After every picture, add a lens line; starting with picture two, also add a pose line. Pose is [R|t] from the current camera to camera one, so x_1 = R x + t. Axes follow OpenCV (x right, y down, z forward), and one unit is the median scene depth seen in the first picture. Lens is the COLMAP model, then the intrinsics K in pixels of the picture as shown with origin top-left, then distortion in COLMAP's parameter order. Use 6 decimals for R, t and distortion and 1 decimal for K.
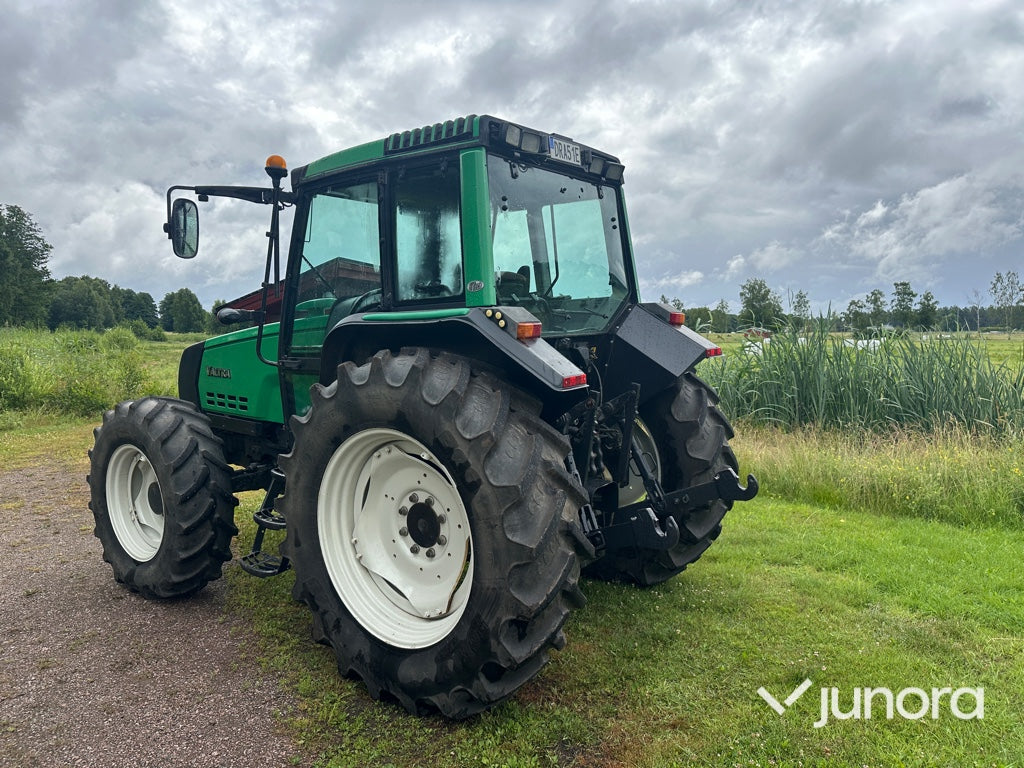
lens RADIAL K [[720.3, 0, 519.5], [0, 720.3, 392.6], [0, 0, 1]] dist [0.082734, -0.103461]
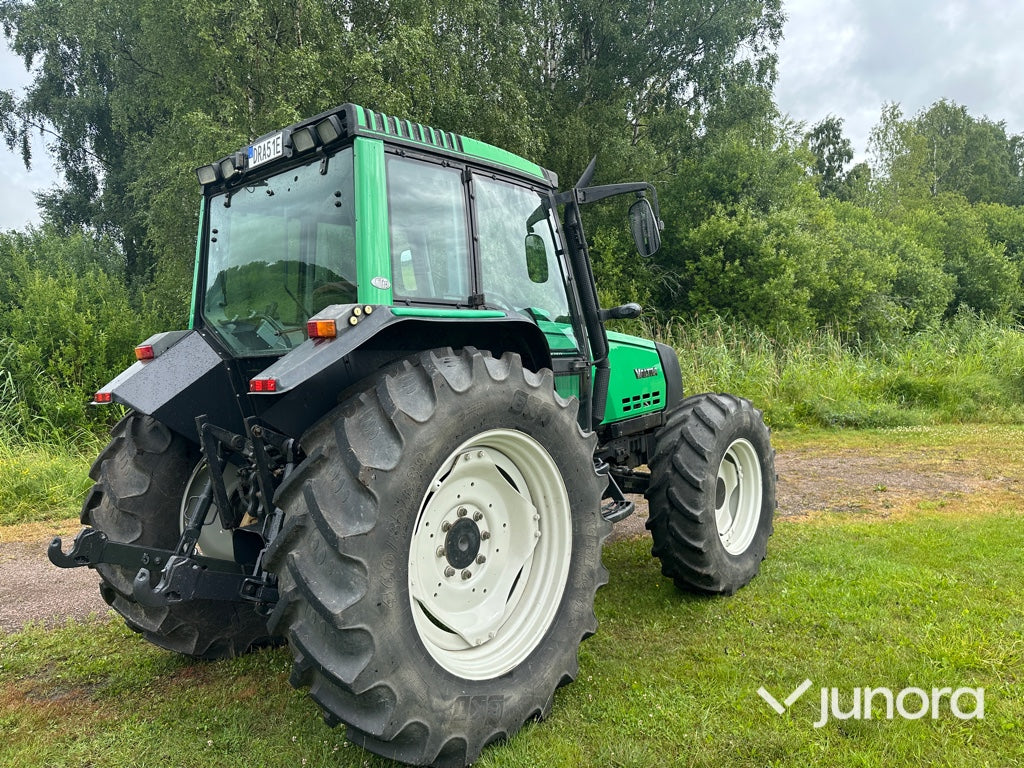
lens RADIAL K [[715.8, 0, 510.9], [0, 715.8, 380.5], [0, 0, 1]] dist [0.060870, -0.089579]
pose [[-0.075267, 0.064616, -0.995068, 0.893857], [-0.047474, 0.996535, 0.068302, -0.115861], [0.996033, 0.052381, -0.071938, 1.299235]]
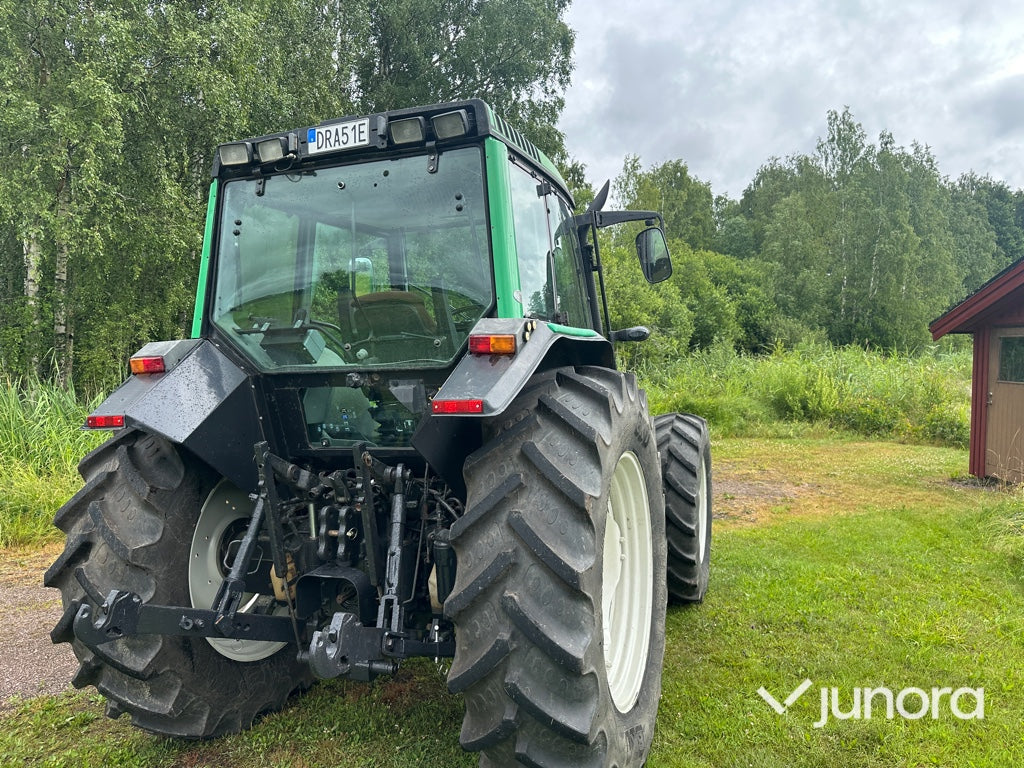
lens RADIAL K [[715.1, 0, 511.4], [0, 715.1, 387.5], [0, 0, 1]] dist [0.082293, -0.107434]
pose [[0.268750, 0.047917, -0.962017, 0.825414], [-0.071710, 0.996985, 0.029626, -0.092239], [0.960537, 0.061024, 0.271376, 0.923915]]
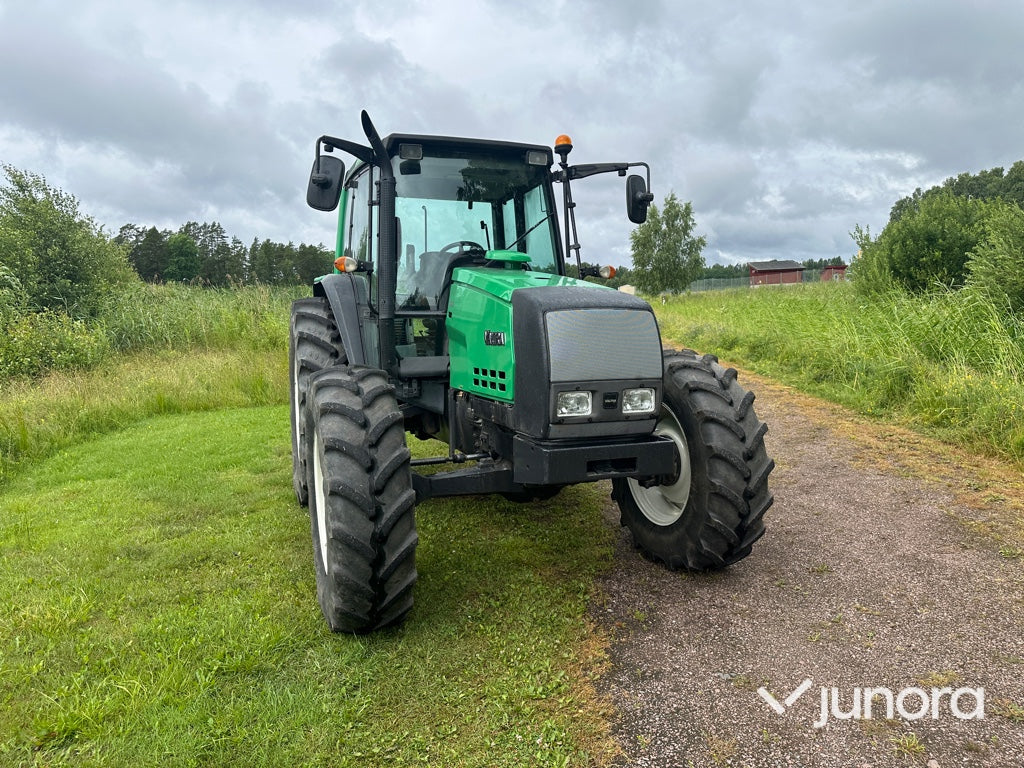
lens RADIAL K [[713.9, 0, 515.5], [0, 713.9, 381.6], [0, 0, 1]] dist [0.076921, -0.100931]
pose [[-0.833242, -0.028561, 0.552171, -0.967466], [0.081520, 0.981405, 0.173778, -0.148297], [-0.546866, 0.189812, -0.815419, 2.160456]]
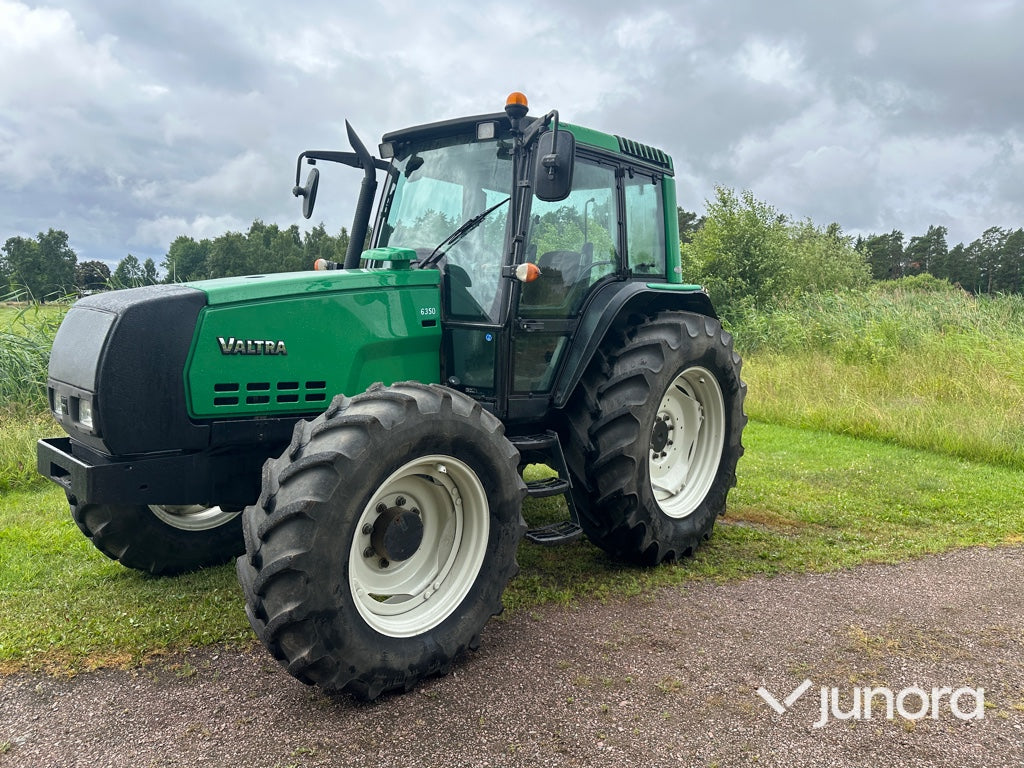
lens RADIAL K [[714.8, 0, 513.3], [0, 714.8, 393.0], [0, 0, 1]] dist [0.055370, -0.066971]
pose [[0.089610, -0.105124, 0.990414, -1.309638], [0.055979, 0.993374, 0.100374, -0.048999], [-0.994403, 0.046448, 0.094901, 0.980495]]
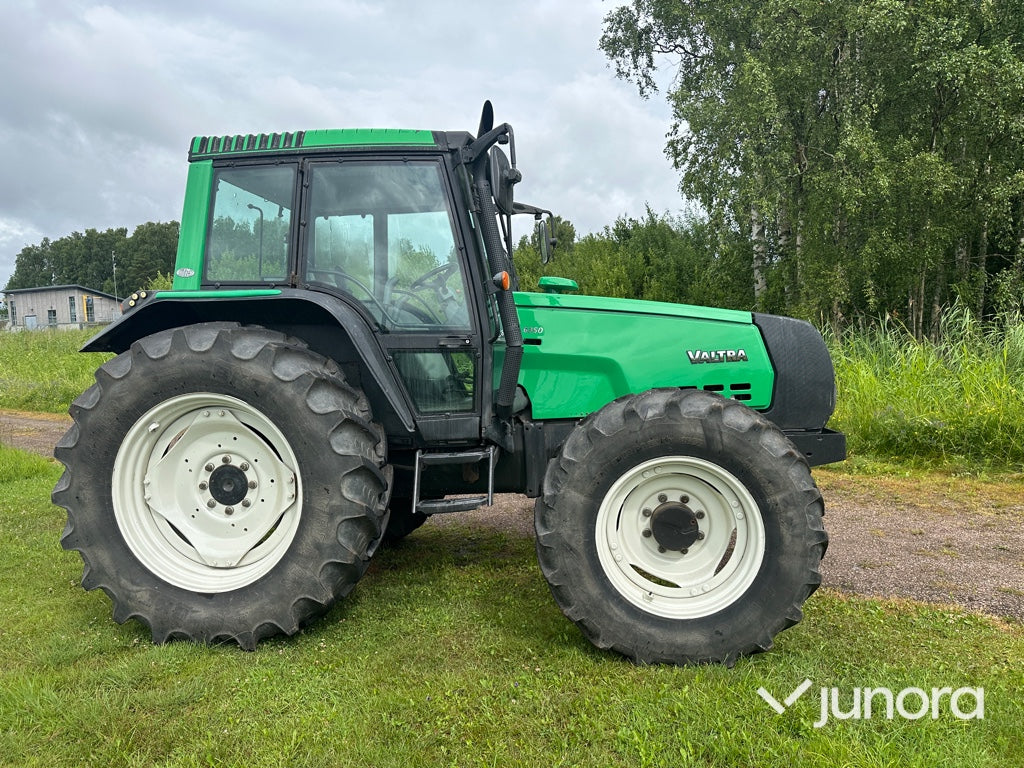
lens RADIAL K [[713.9, 0, 515.5], [0, 713.9, 381.6], [0, 0, 1]] dist [0.076921, -0.100931]
pose [[-0.871672, 0.066200, -0.485598, 0.262583], [-0.007180, 0.989004, 0.147717, -0.161007], [0.490037, 0.132248, -0.861611, 2.175873]]
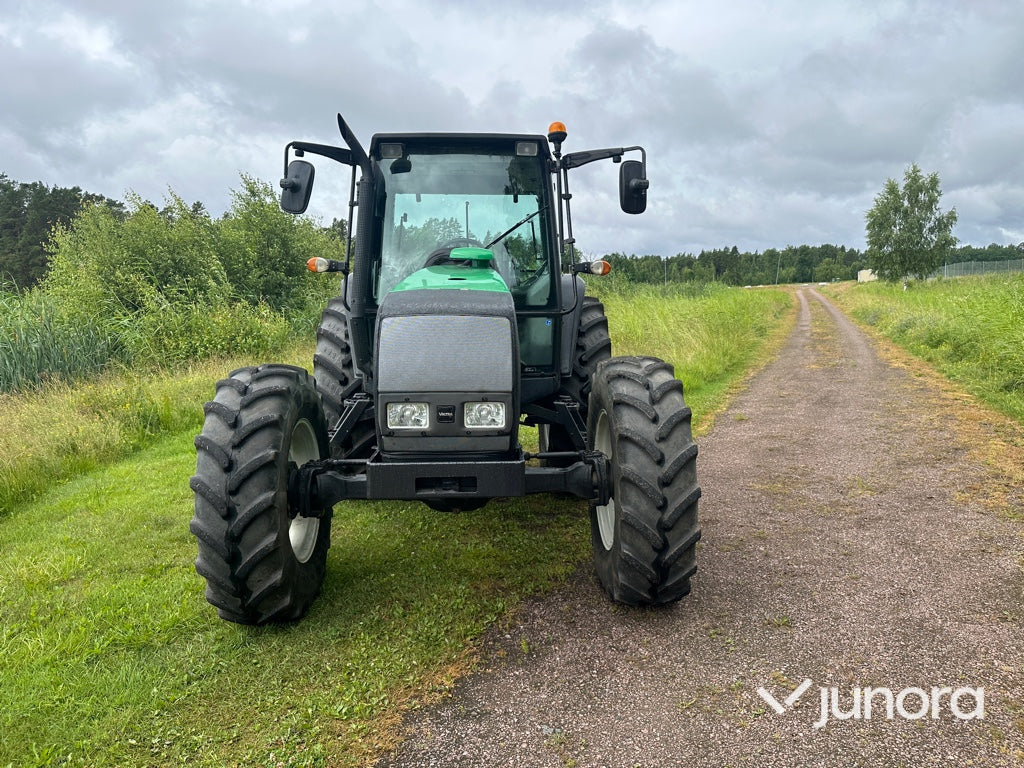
lens RADIAL K [[712.6, 0, 515.9], [0, 712.6, 379.9], [0, 0, 1]] dist [0.084938, -0.104427]
pose [[-0.626493, -0.063154, 0.776864, -1.219898], [0.099641, 0.982045, 0.160188, -0.127394], [-0.773031, 0.177764, -0.608952, 1.860988]]
